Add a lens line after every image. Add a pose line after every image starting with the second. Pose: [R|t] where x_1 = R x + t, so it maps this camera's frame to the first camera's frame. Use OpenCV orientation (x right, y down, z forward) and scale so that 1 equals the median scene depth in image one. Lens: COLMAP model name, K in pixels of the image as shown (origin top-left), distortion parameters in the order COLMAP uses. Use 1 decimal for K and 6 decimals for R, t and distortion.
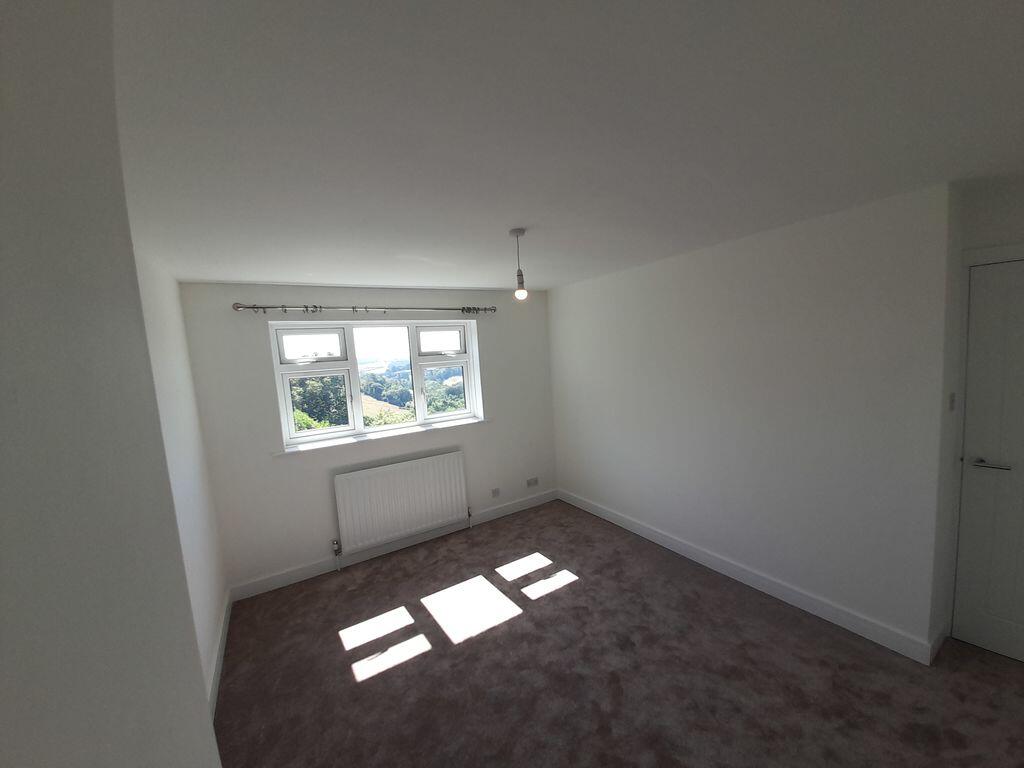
lens RADIAL K [[410.6, 0, 547.4], [0, 410.6, 381.8], [0, 0, 1]] dist [0.000664, -0.000587]
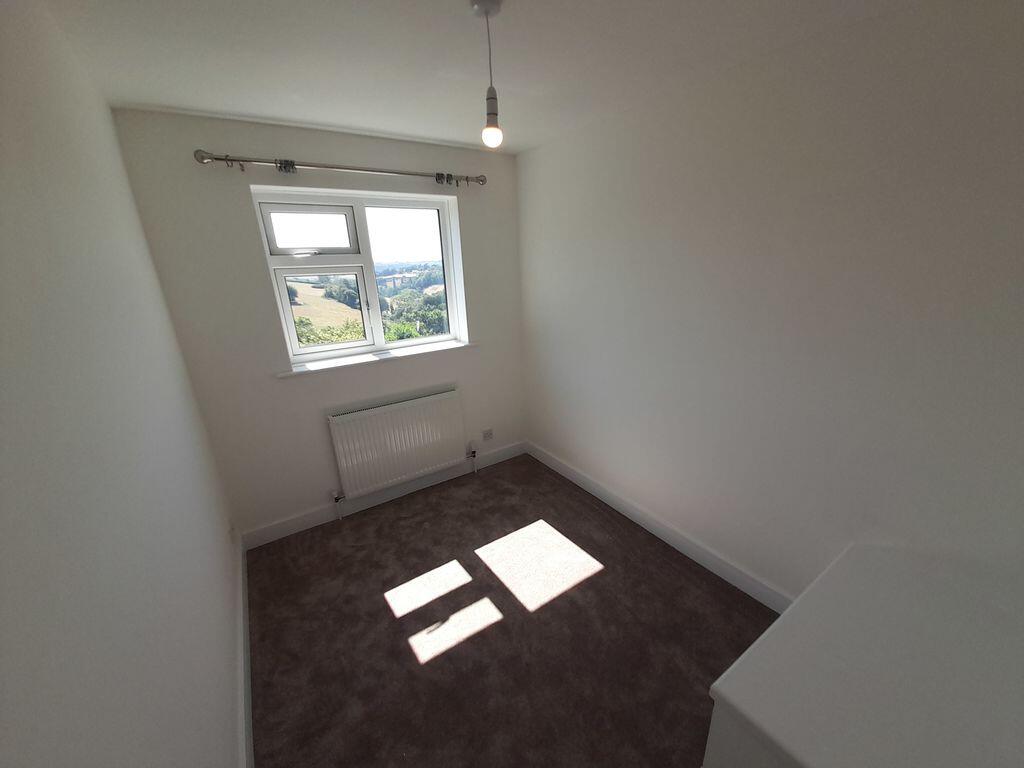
lens RADIAL K [[410.6, 0, 533.9], [0, 410.6, 368.4], [0, 0, 1]] dist [0.000664, -0.000587]
pose [[0.998983, 0.023341, 0.038585, -0.193710], [-0.029806, 0.983842, 0.176538, 0.014024], [-0.033841, -0.177509, 0.983537, 0.208621]]
